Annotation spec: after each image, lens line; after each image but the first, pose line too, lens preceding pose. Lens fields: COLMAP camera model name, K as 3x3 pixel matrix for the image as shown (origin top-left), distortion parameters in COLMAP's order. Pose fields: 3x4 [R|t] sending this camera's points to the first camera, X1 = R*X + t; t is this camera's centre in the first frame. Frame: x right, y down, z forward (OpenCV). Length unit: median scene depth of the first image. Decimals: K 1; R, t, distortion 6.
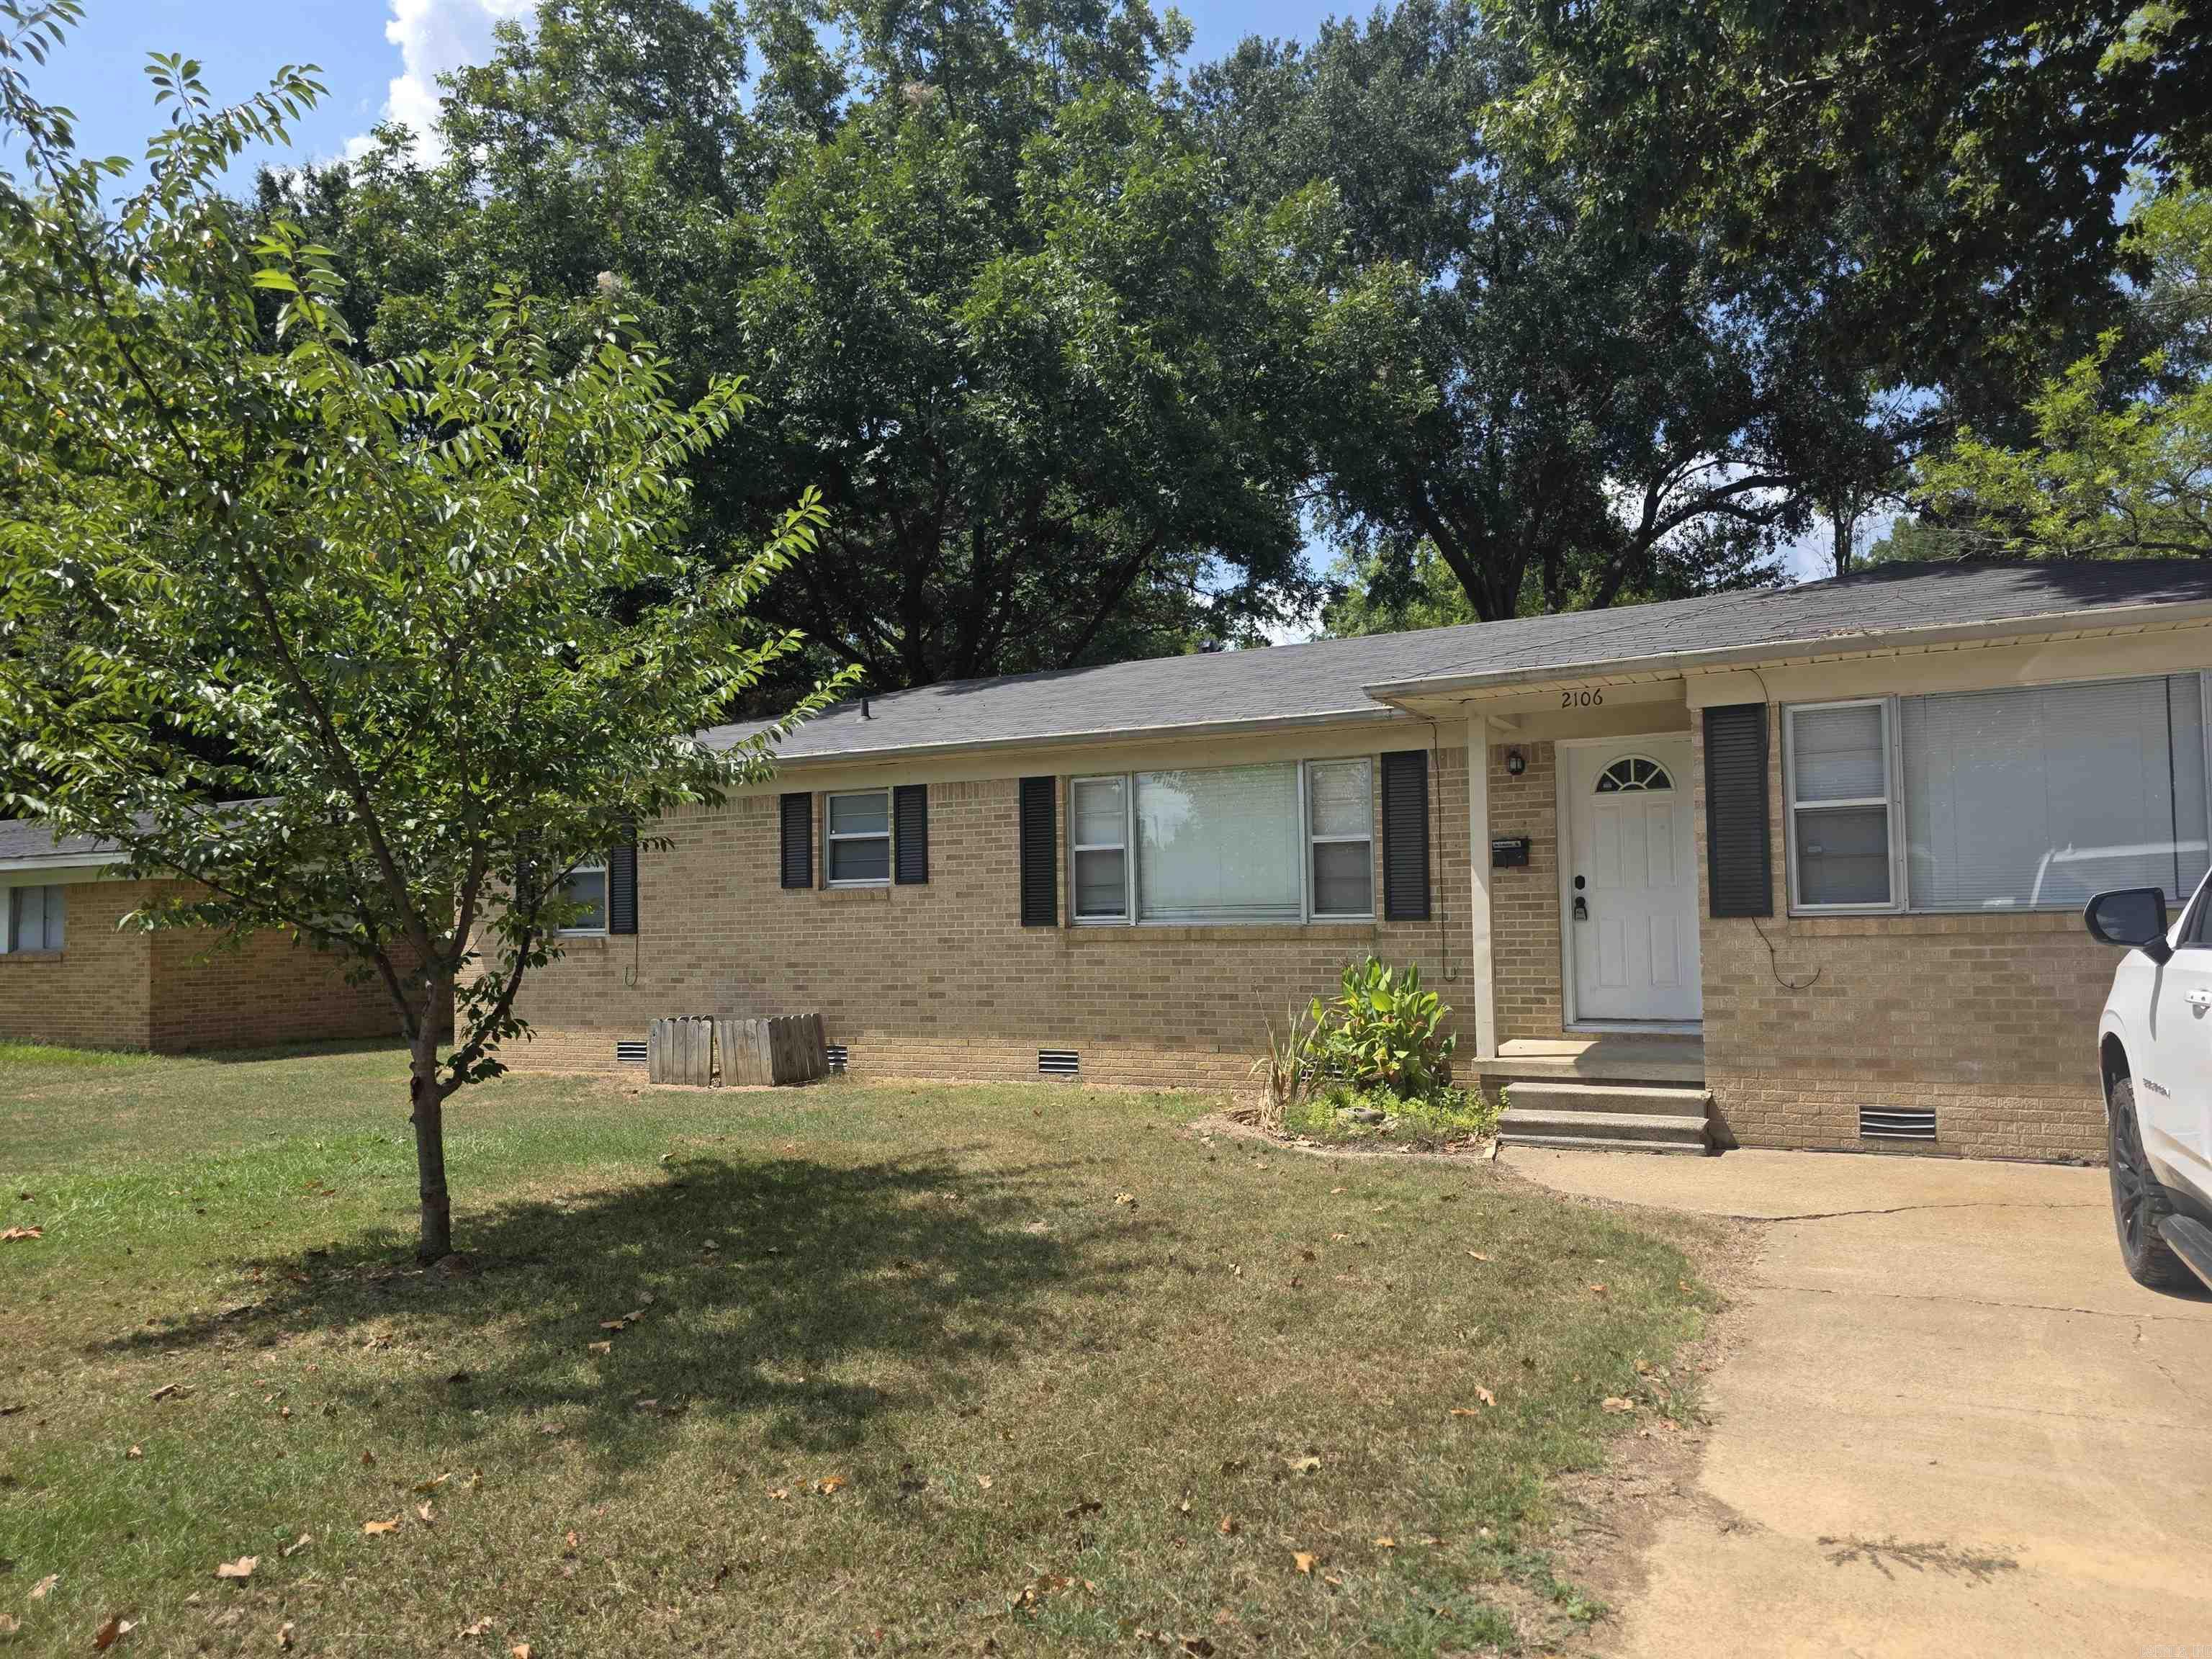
lens RADIAL K [[1523.7, 0, 1108.0], [0, 1523.7, 832.1], [0, 0, 1]] dist [0.011391, 0.000801]
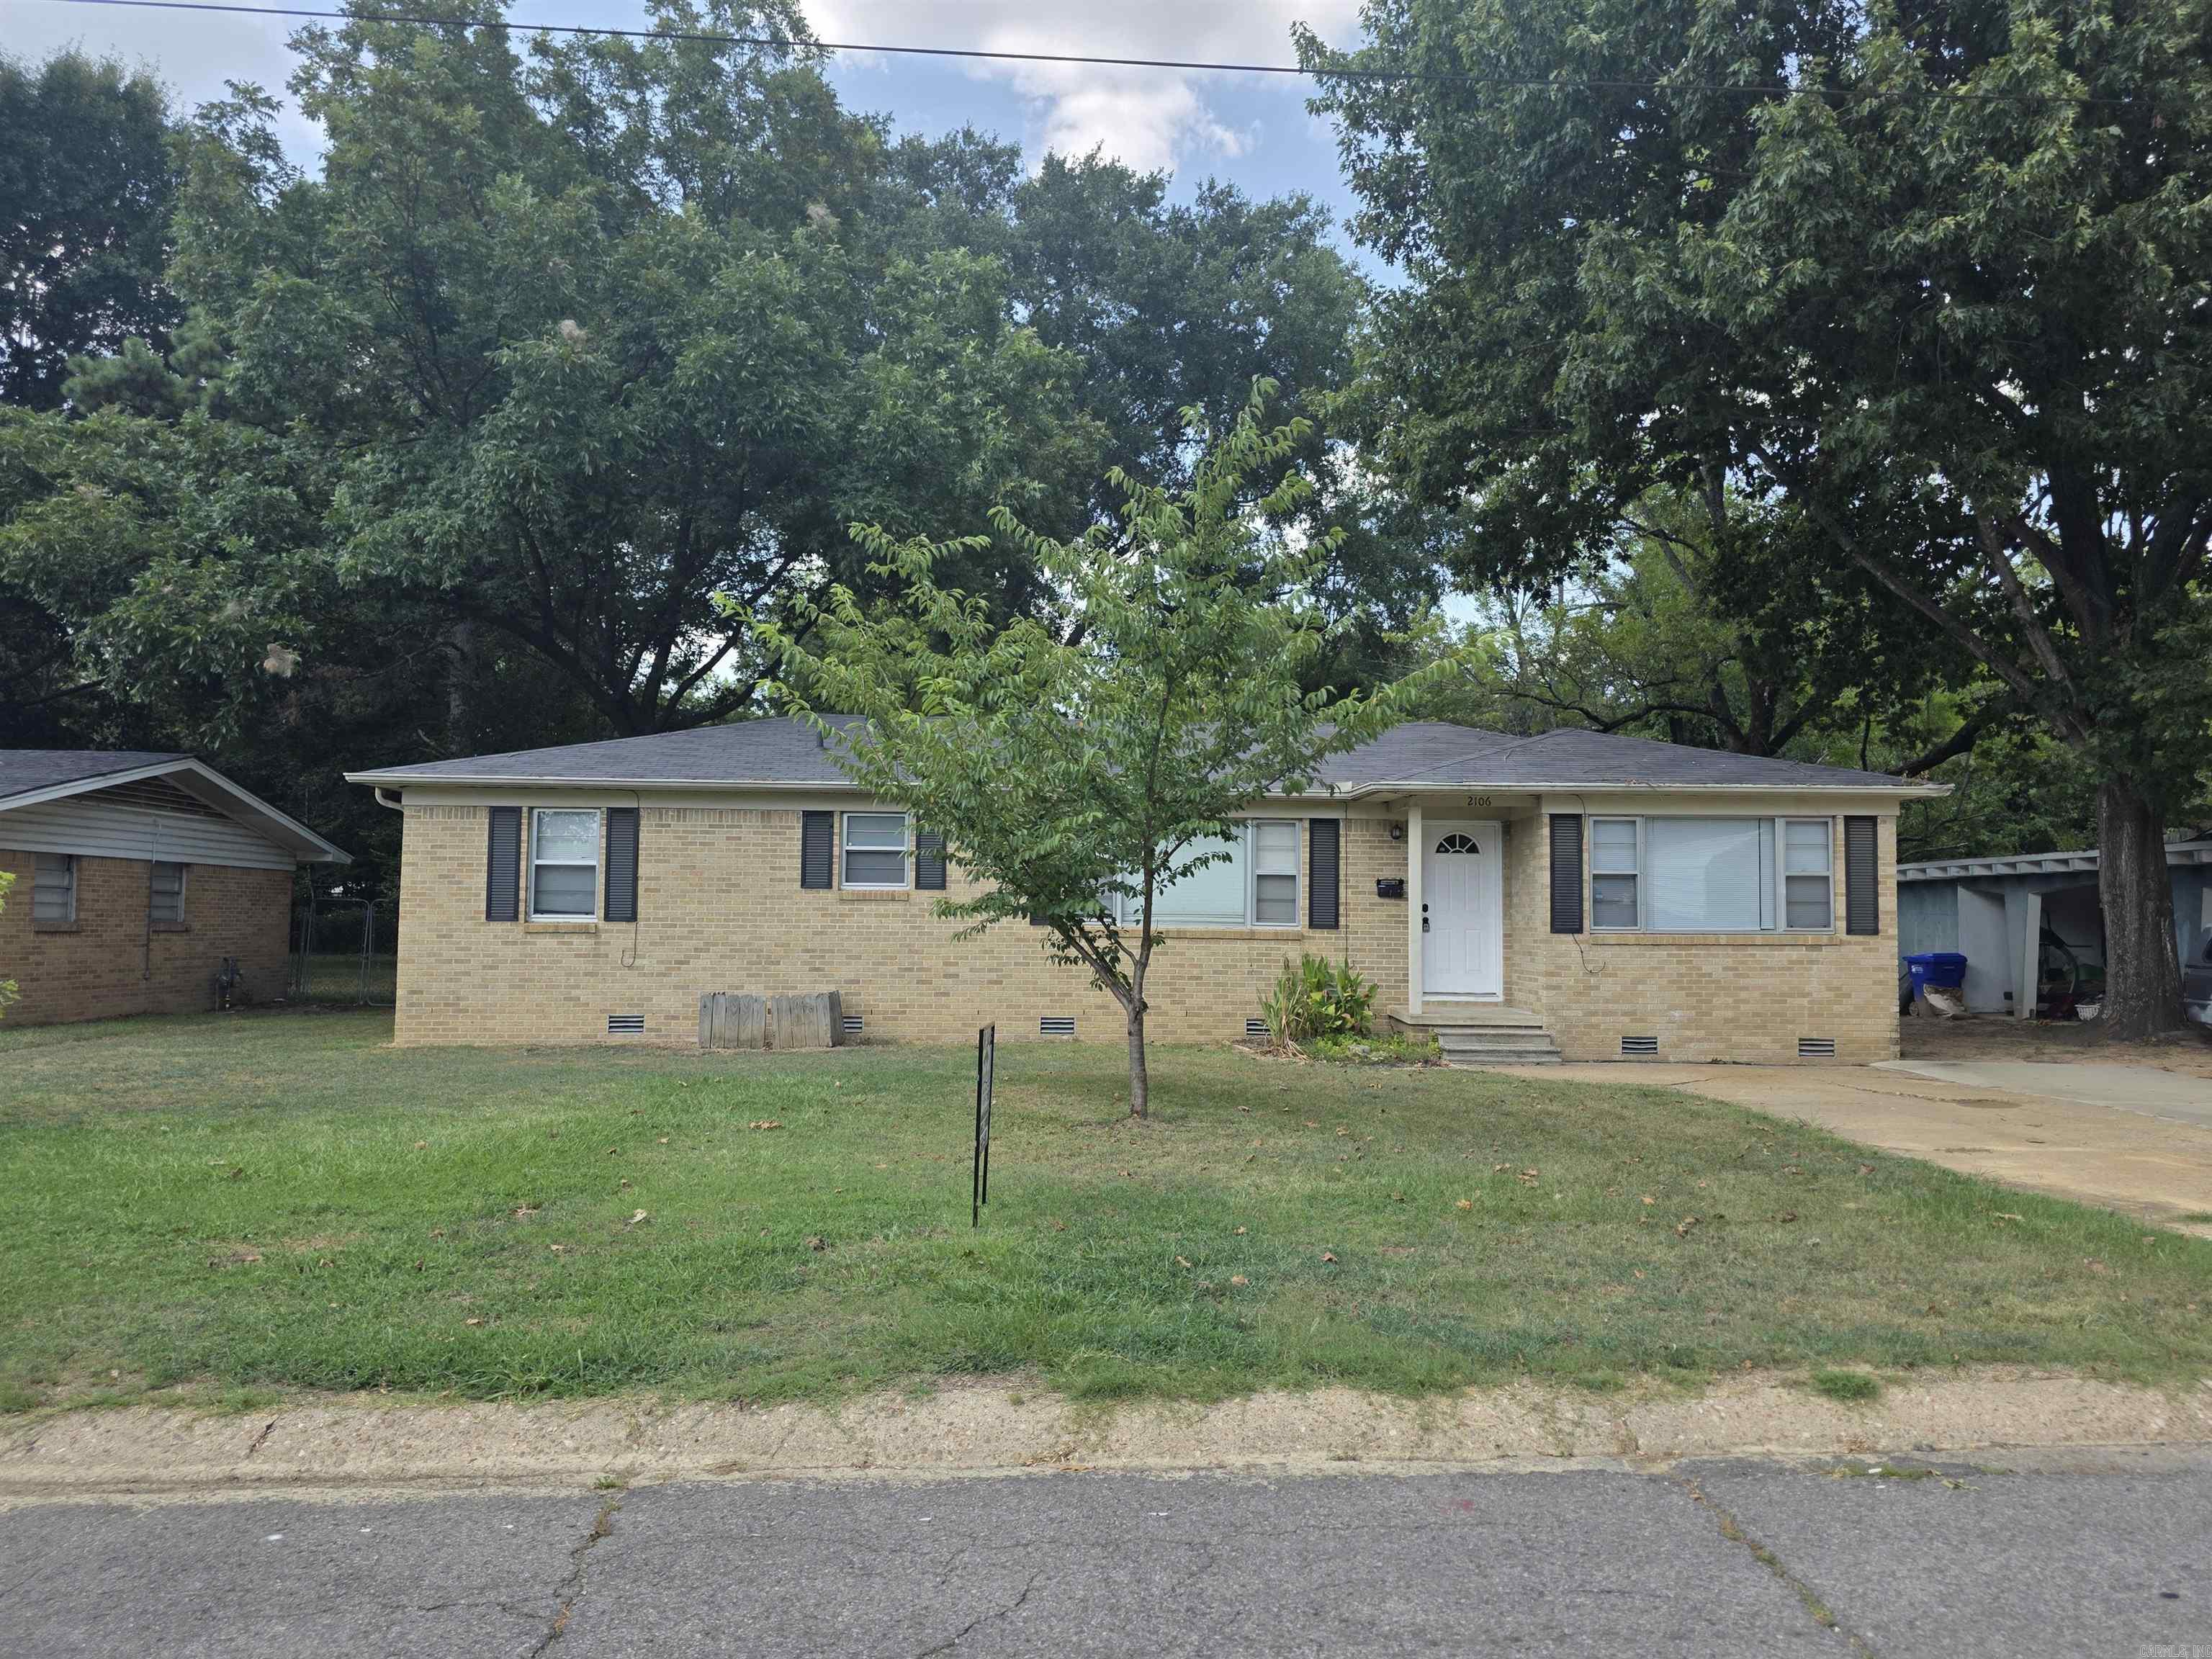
lens RADIAL K [[1498.2, 0, 1118.5], [0, 1498.2, 826.6], [0, 0, 1]] dist [0.055435, -0.050467]
pose [[0.864187, 0.061322, 0.499421, -0.650764], [-0.056434, 0.998096, -0.024900, 0.004084], [-0.499997, -0.006666, 0.866002, -0.180479]]
